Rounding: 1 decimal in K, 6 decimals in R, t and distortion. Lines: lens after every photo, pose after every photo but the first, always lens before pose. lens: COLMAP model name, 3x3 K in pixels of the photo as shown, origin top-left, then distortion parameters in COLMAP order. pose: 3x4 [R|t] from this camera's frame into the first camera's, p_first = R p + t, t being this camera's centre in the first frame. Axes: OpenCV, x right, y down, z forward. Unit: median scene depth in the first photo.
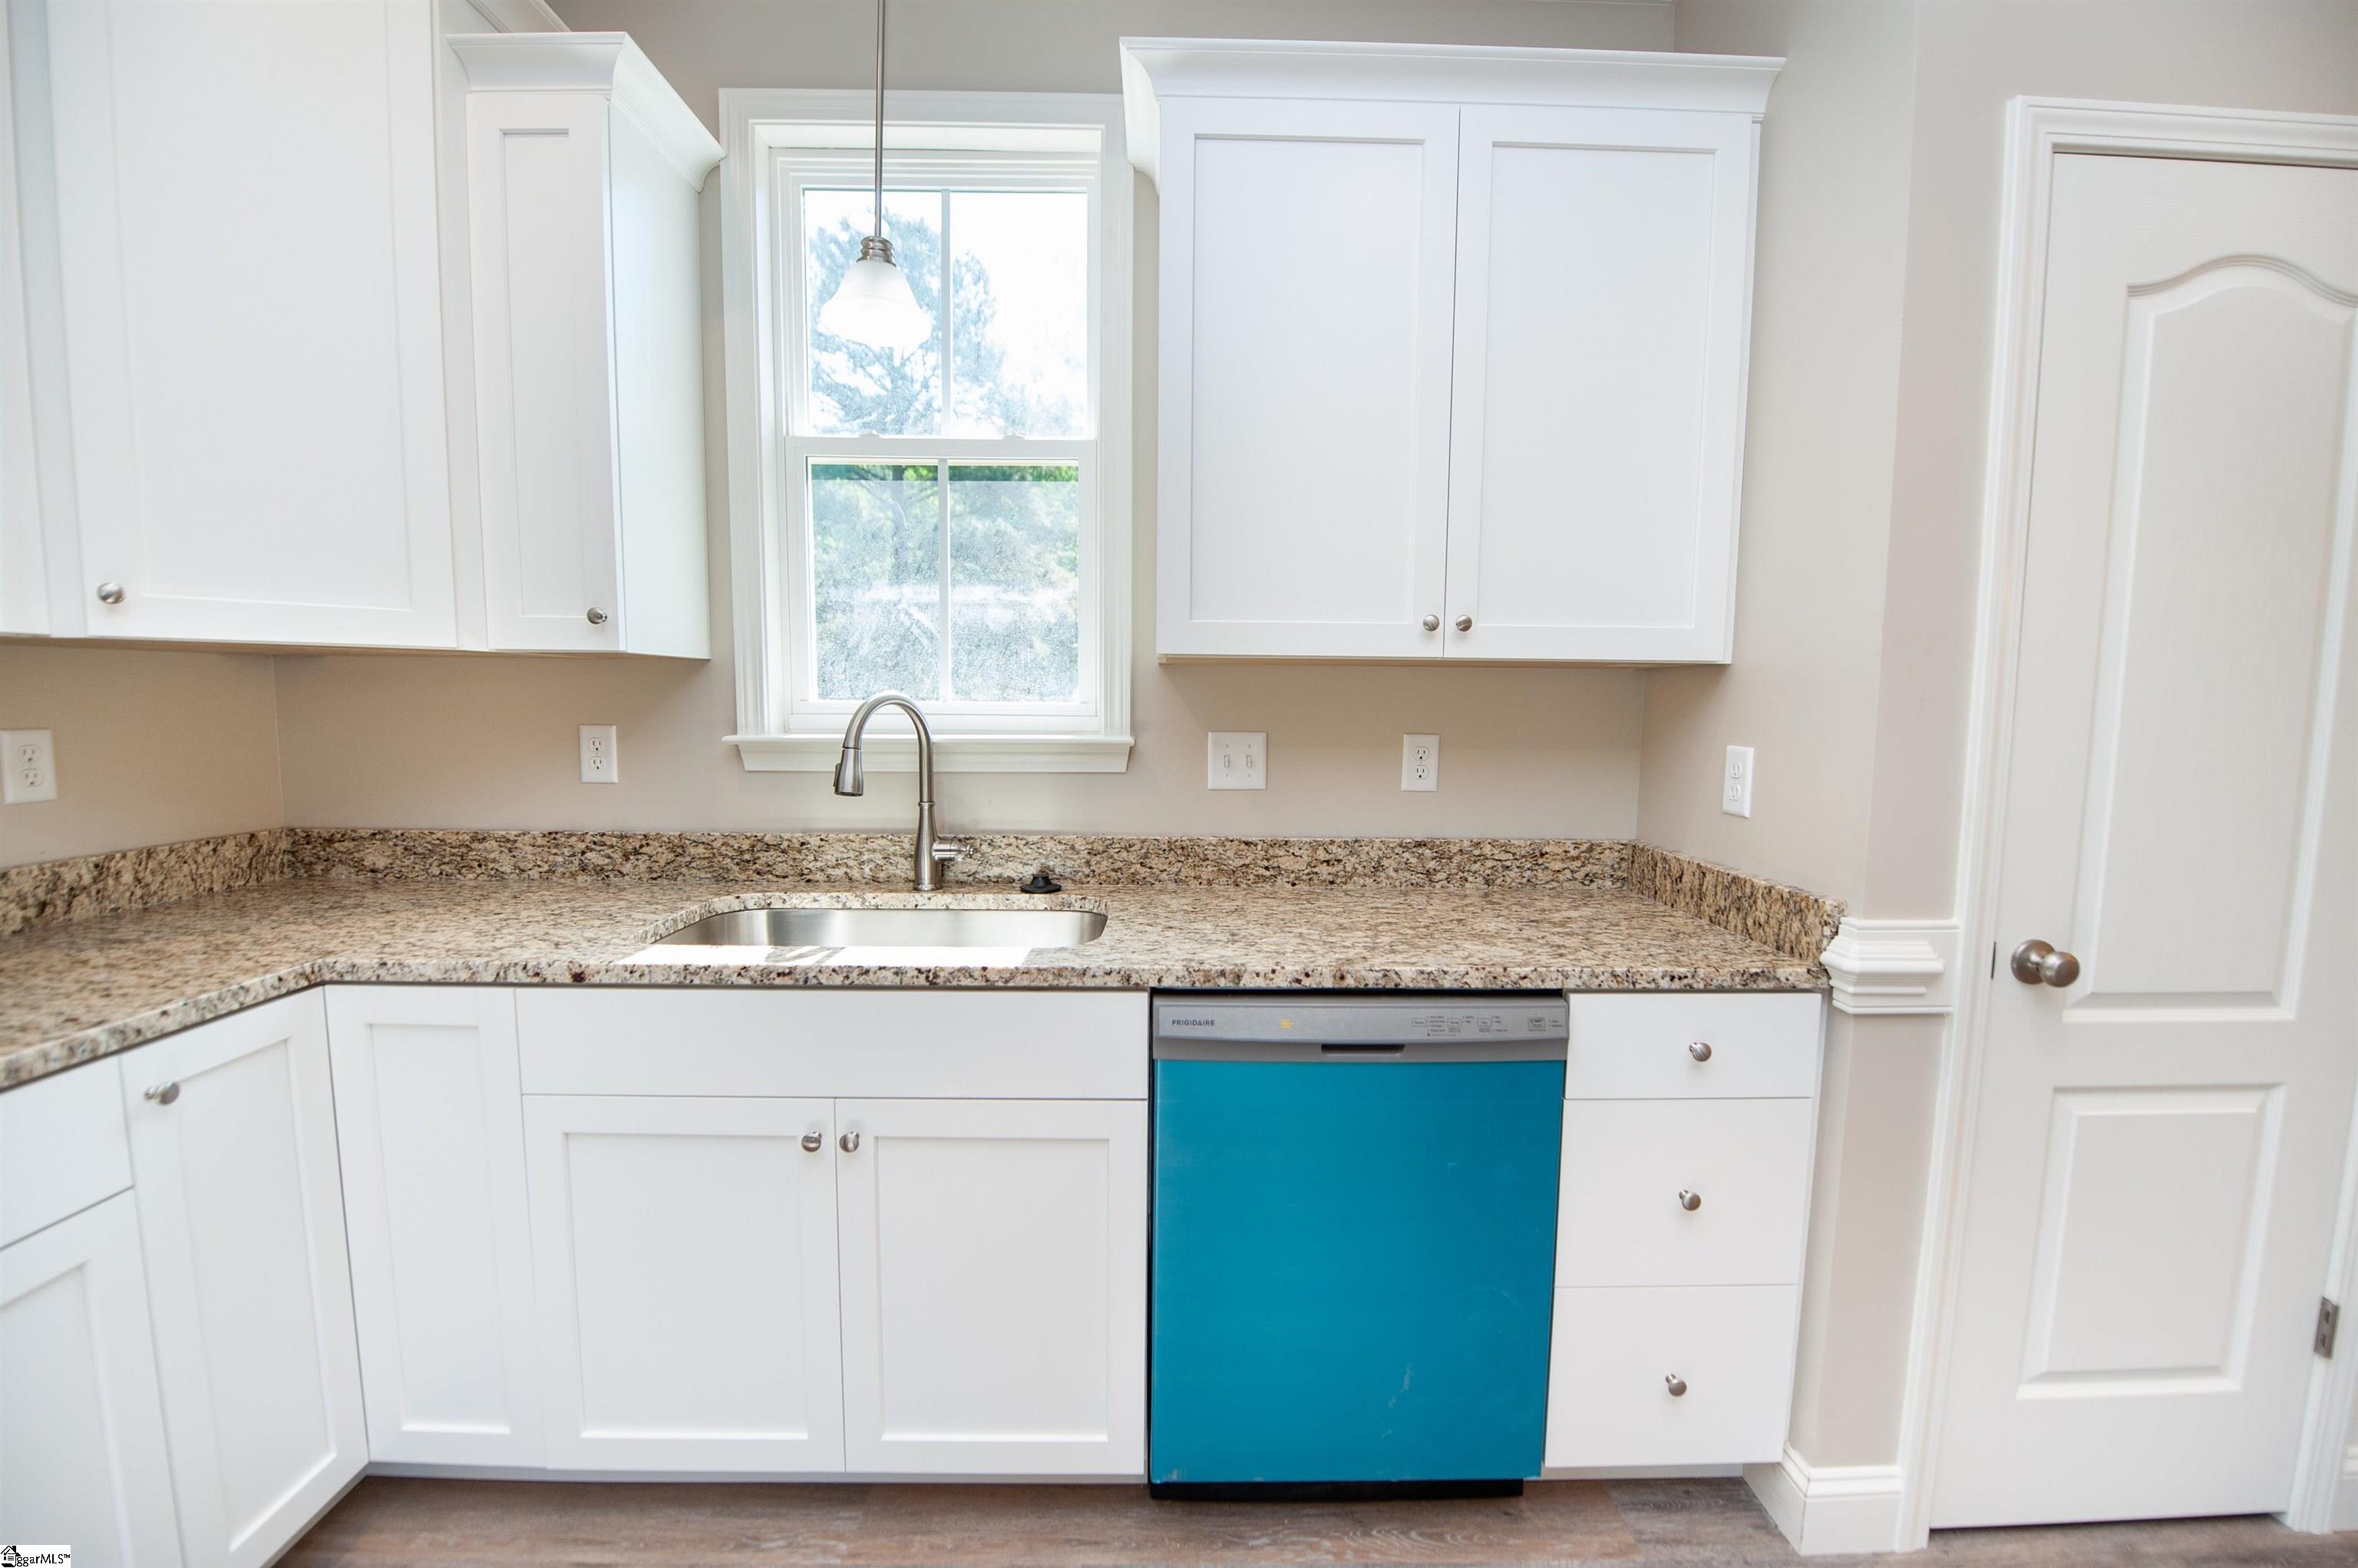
lens RADIAL K [[949.2, 0, 1195.9], [0, 949.2, 787.4], [0, 0, 1]] dist [-0.016753, -0.000117]
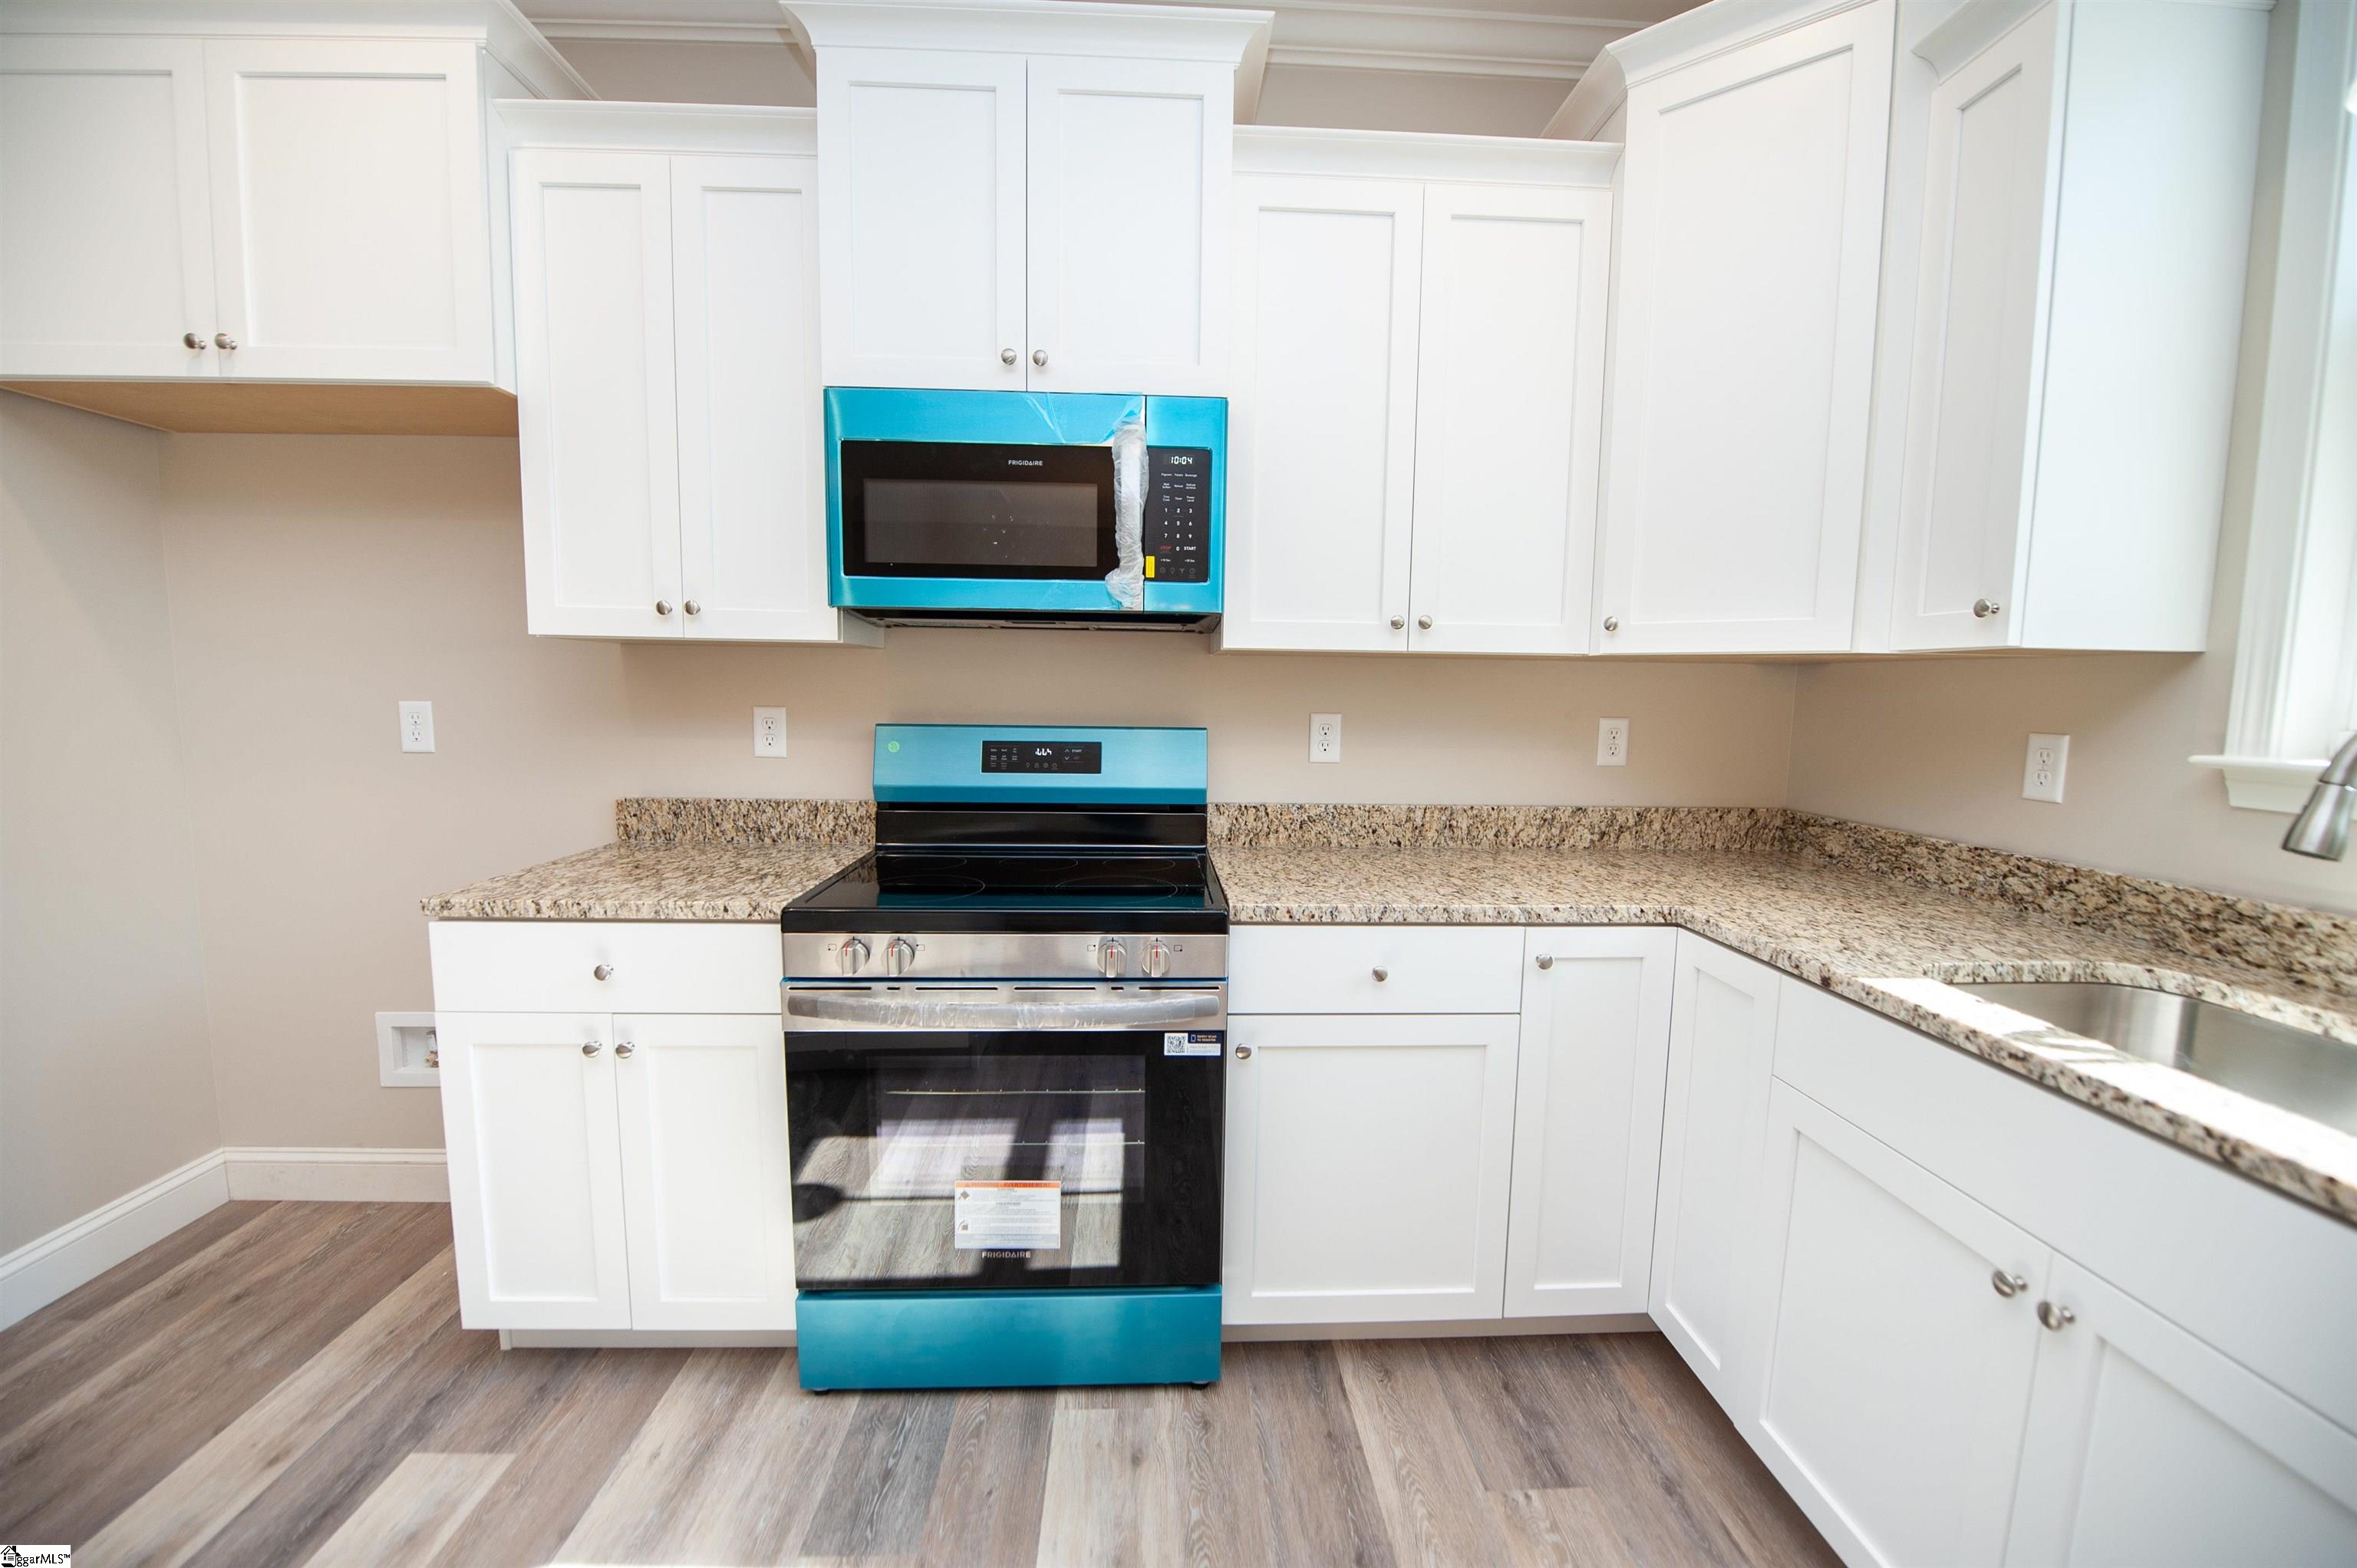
lens RADIAL K [[948.8, 0, 1195.4], [0, 948.8, 787.4], [0, 0, 1]] dist [-0.016753, -0.000117]
pose [[0.037645, 0.094381, -0.994824, 0.219994], [-0.105049, 0.990388, 0.089985, -0.014778], [0.993754, 0.101118, 0.047198, 0.220826]]
